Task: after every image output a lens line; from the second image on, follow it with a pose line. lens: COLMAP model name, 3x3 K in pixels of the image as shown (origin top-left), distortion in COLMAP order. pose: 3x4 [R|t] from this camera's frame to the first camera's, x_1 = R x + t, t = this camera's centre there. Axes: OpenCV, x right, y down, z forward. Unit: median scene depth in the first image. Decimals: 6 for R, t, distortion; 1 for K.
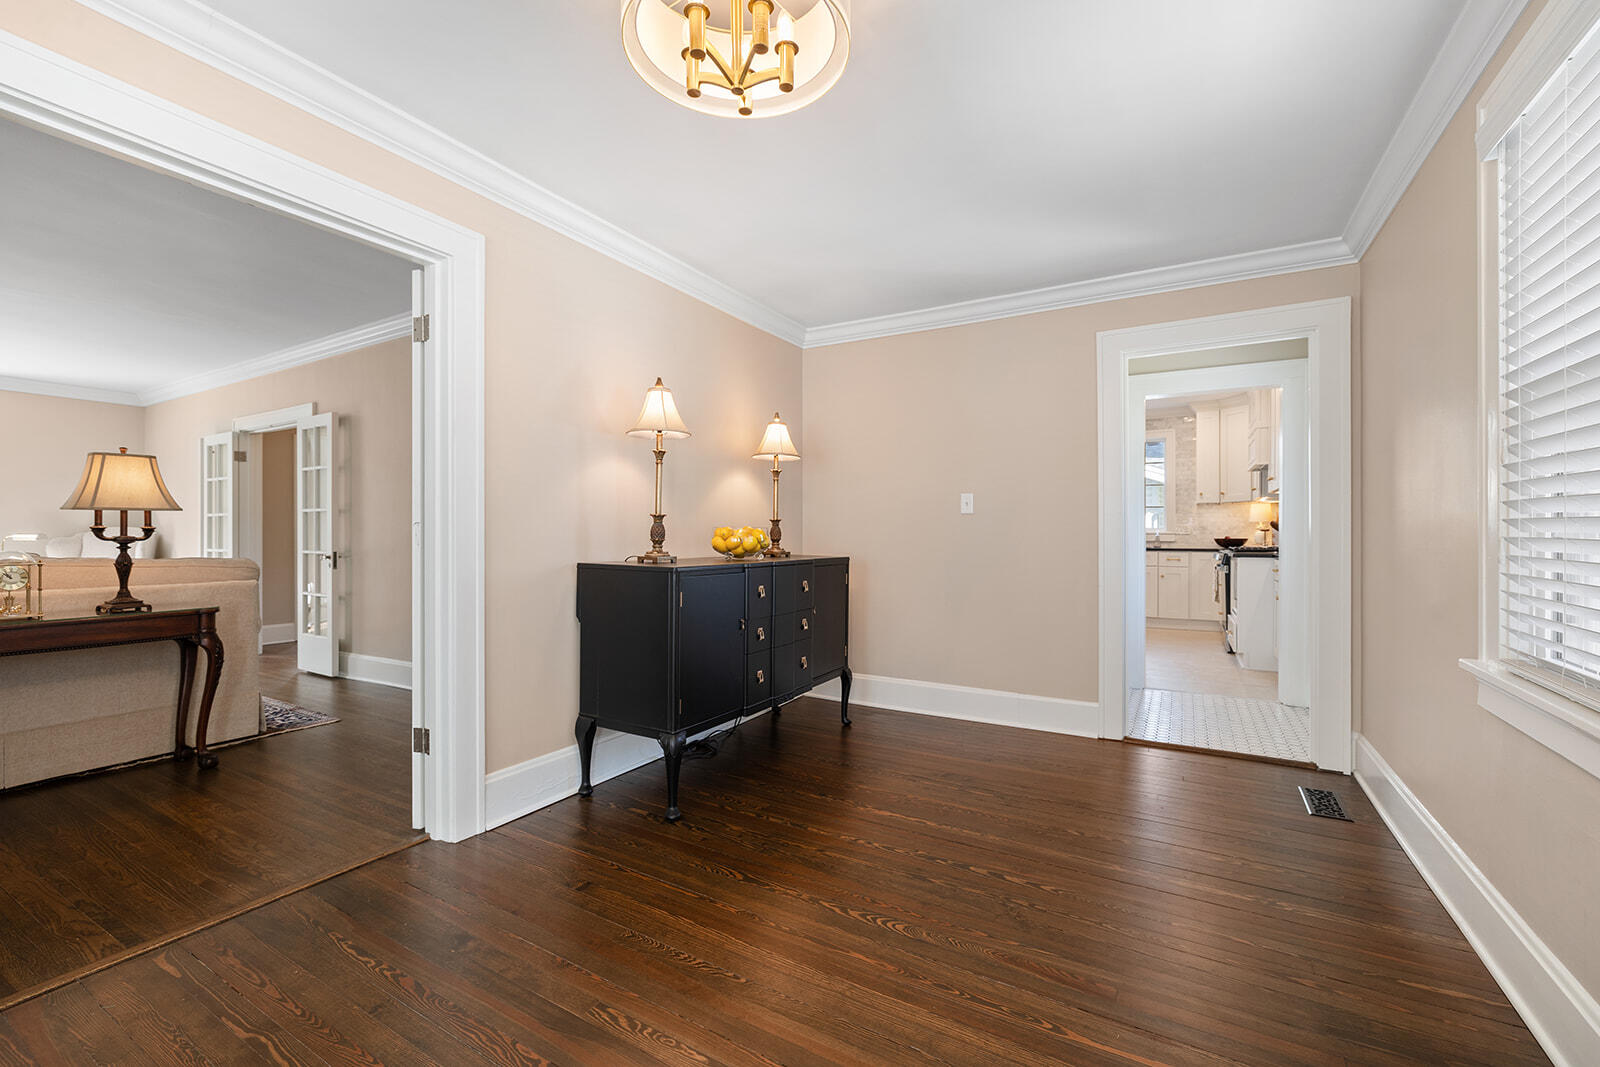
lens RADIAL K [[680.1, 0, 801.7], [0, 680.1, 528.4], [0, 0, 1]] dist [0.002022, 0.000017]
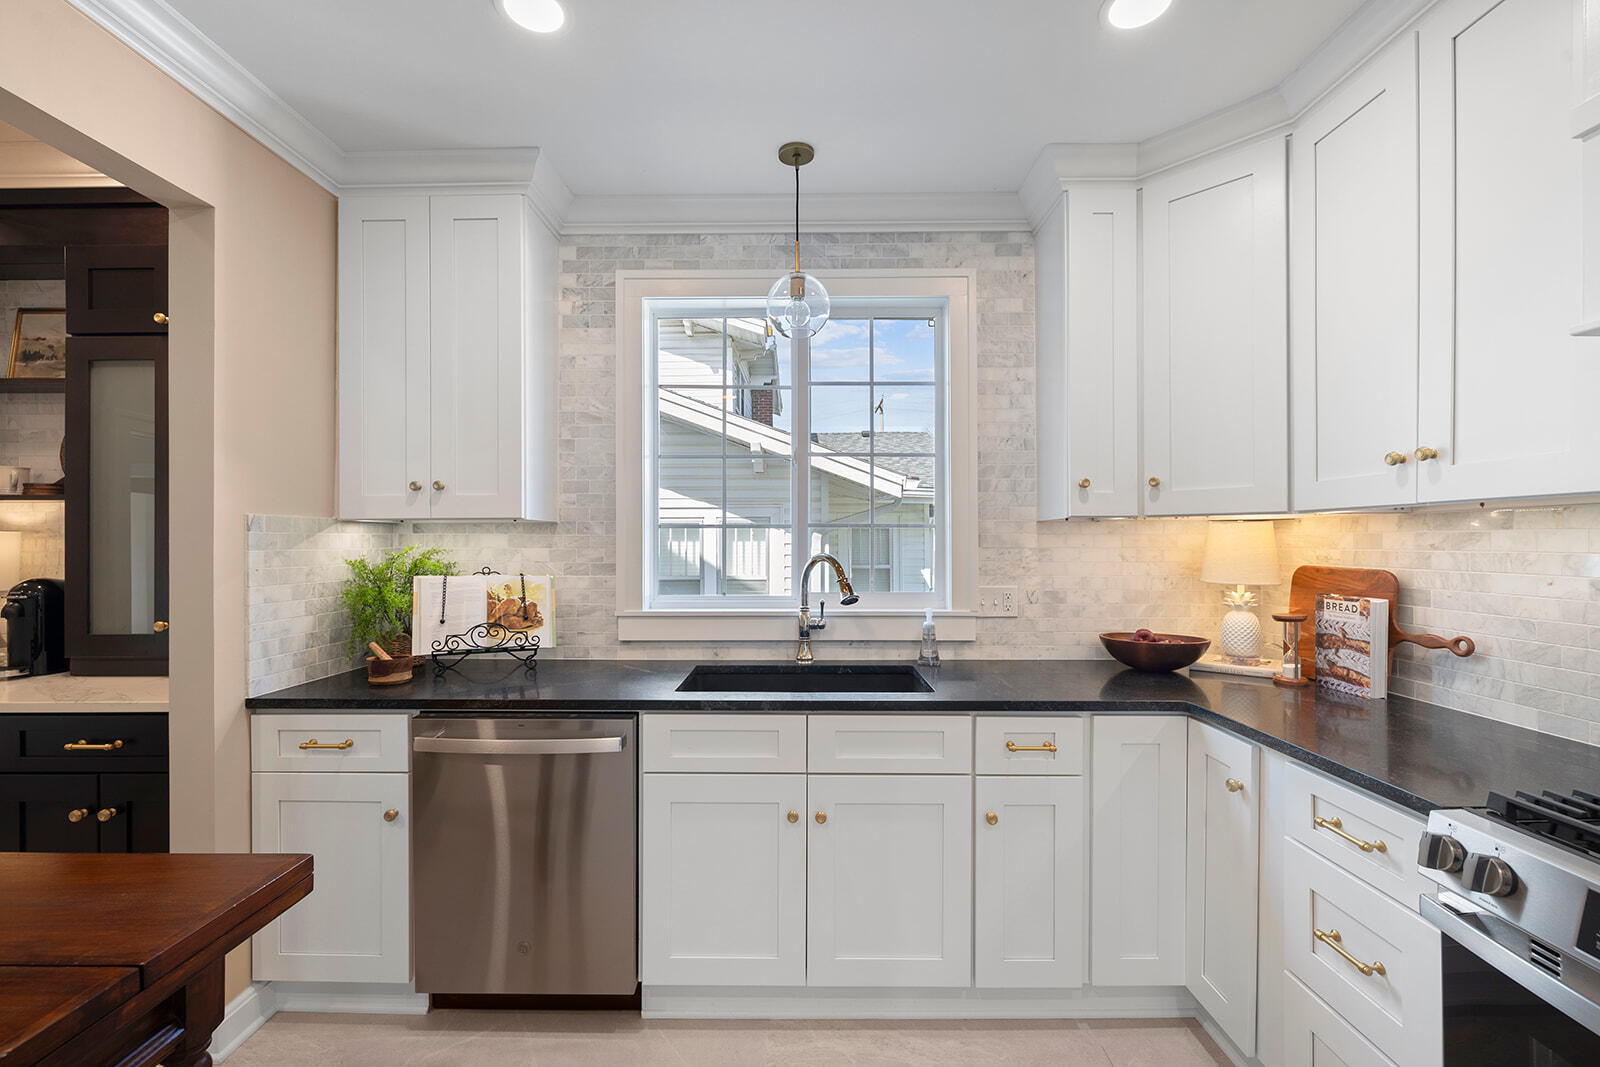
lens RADIAL K [[680.1, 0, 799.8], [0, 680.1, 536.0], [0, 0, 1]] dist [0.002022, 0.000017]
pose [[0.870562, 0.002645, 0.492051, 0.349523], [-0.000255, 0.999988, -0.004925, -0.027701], [-0.492058, 0.004162, 0.870552, 0.816317]]
